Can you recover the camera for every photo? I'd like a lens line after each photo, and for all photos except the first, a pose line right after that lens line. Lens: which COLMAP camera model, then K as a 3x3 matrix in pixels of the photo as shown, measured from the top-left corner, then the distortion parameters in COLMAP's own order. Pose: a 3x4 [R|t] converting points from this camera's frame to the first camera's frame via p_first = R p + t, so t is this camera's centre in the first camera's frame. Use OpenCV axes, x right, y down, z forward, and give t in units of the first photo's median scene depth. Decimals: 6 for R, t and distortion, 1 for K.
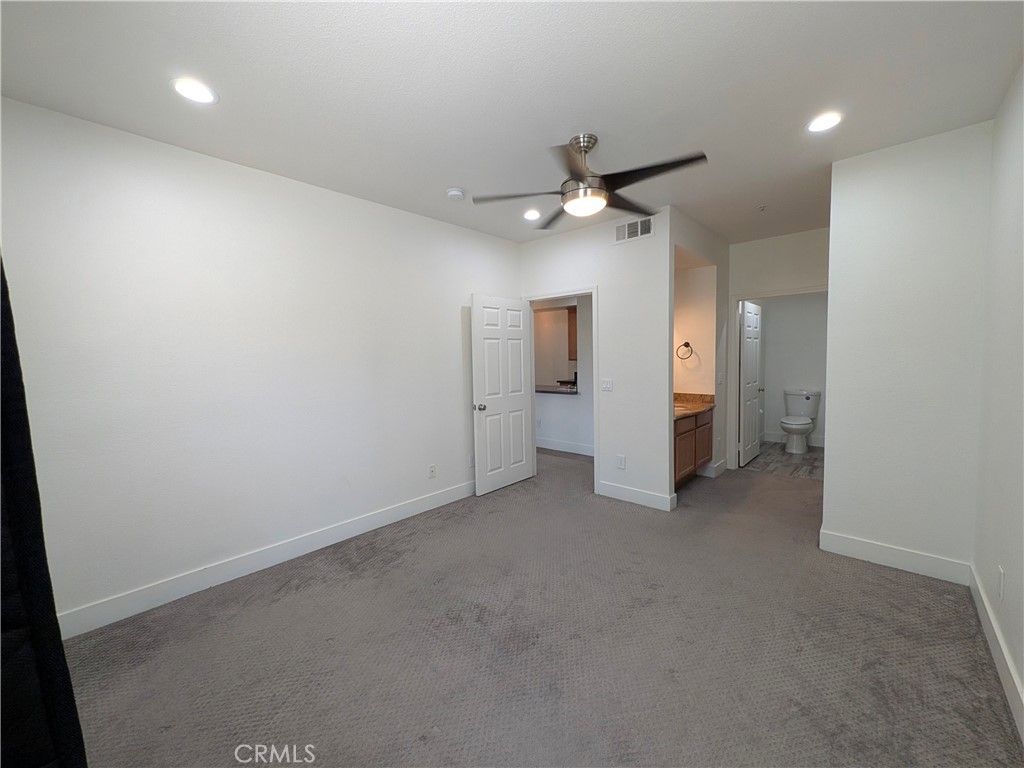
lens RADIAL K [[408.4, 0, 514.3], [0, 408.4, 383.8], [0, 0, 1]] dist [-0.022446, -0.000546]
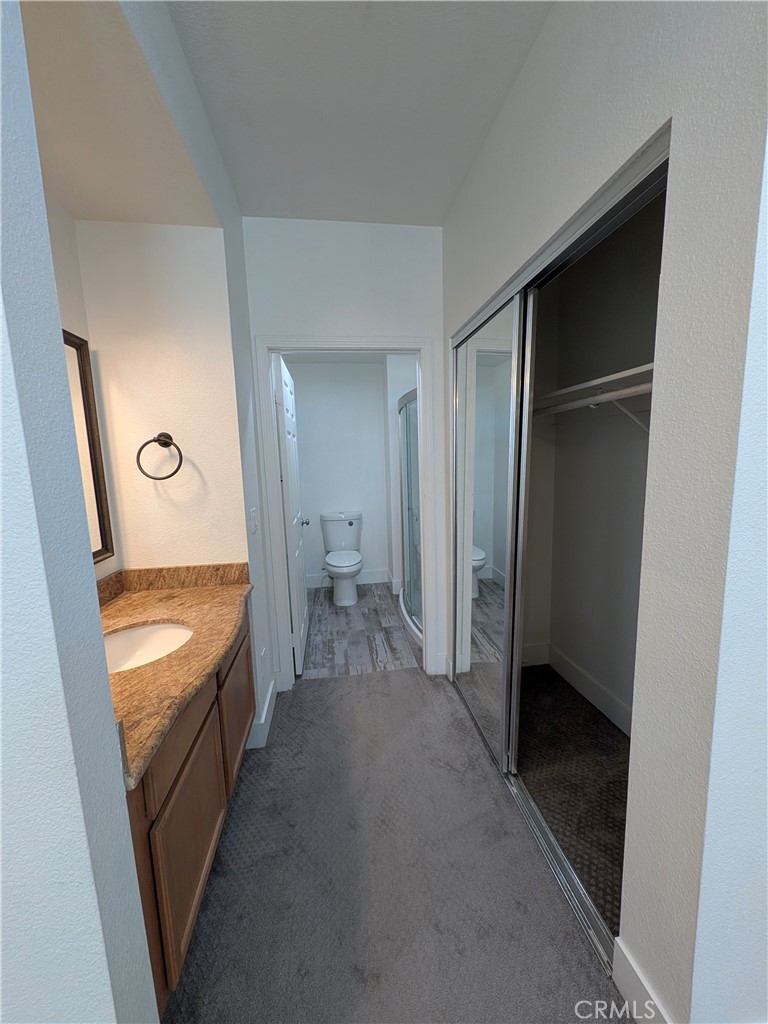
lens RADIAL K [[408.4, 0, 384.5], [0, 408.4, 514.0], [0, 0, 1]] dist [-0.022446, -0.000546]
pose [[0.640155, -0.105782, 0.760928, 0.258316], [0.073731, 0.994362, 0.076205, -0.041971], [-0.764700, 0.007321, 0.644345, 0.596405]]
